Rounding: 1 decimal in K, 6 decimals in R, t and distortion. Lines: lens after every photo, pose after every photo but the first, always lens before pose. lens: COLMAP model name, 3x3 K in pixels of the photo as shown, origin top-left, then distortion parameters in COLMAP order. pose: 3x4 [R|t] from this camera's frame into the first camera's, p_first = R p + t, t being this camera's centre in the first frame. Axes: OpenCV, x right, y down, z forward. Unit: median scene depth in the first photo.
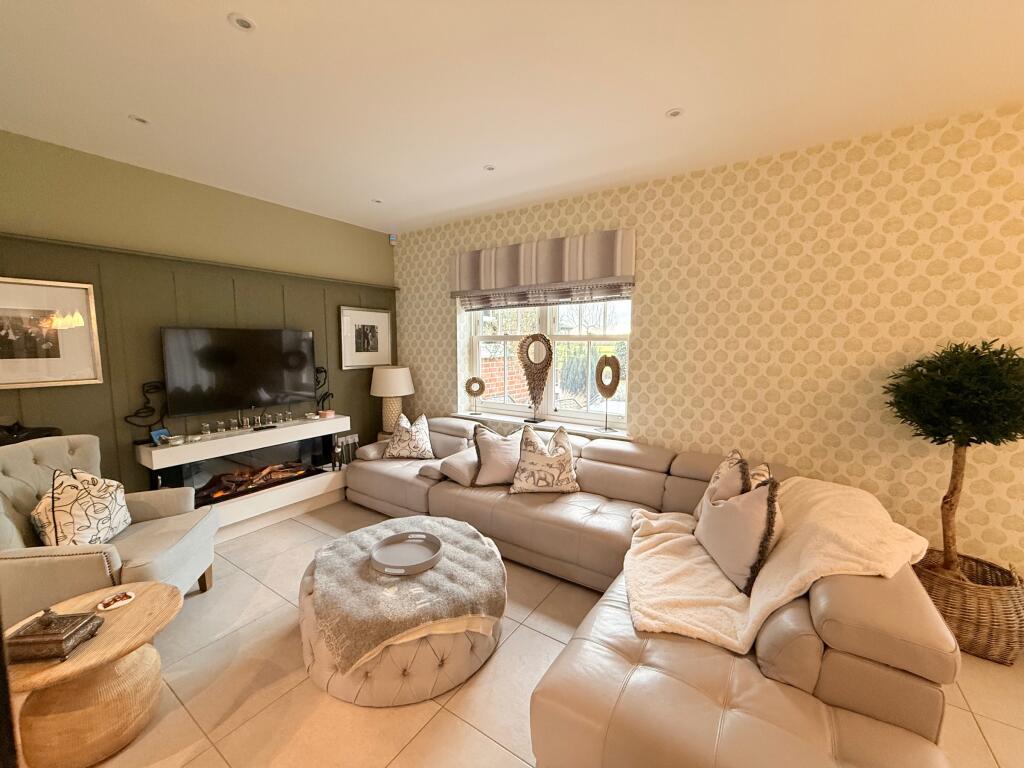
lens RADIAL K [[408.4, 0, 509.2], [0, 408.4, 383.3], [0, 0, 1]] dist [0.002011, 0.000310]
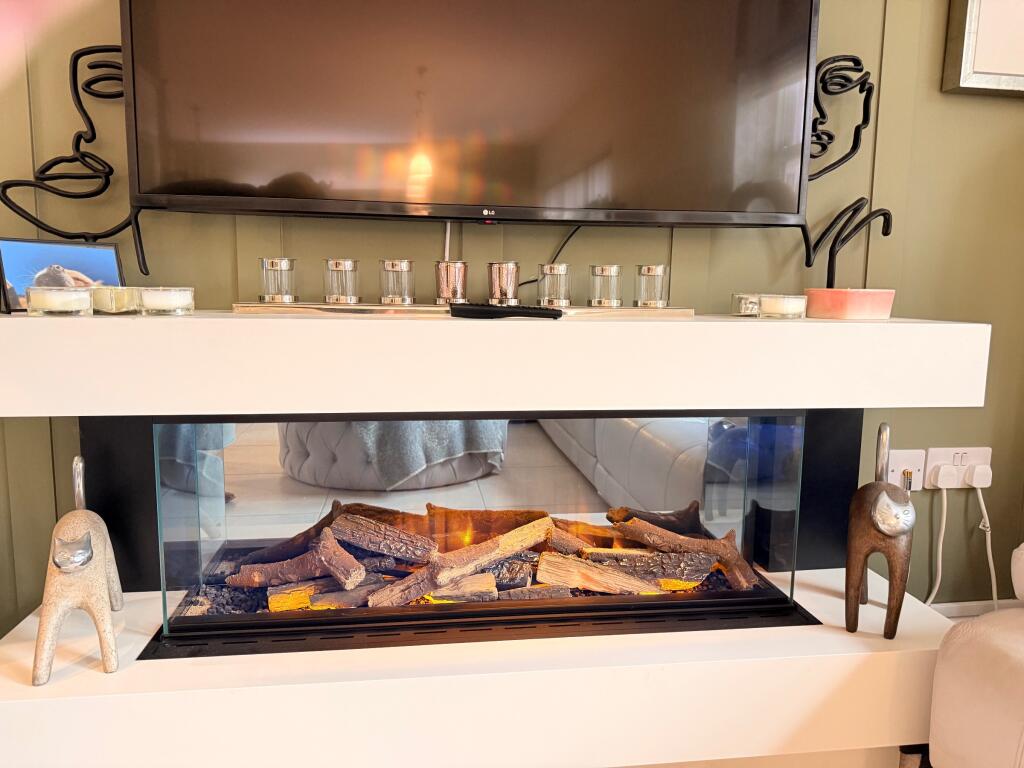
lens RADIAL K [[694.6, 0, 512.0], [0, 694.6, 384.0], [0, 0, 1]] dist [0.026207, -0.000260]
pose [[0.651845, 0.100868, -0.751614, -0.309971], [-0.084833, 0.994593, 0.059904, 0.106486], [0.753592, 0.024714, 0.656877, 0.691671]]
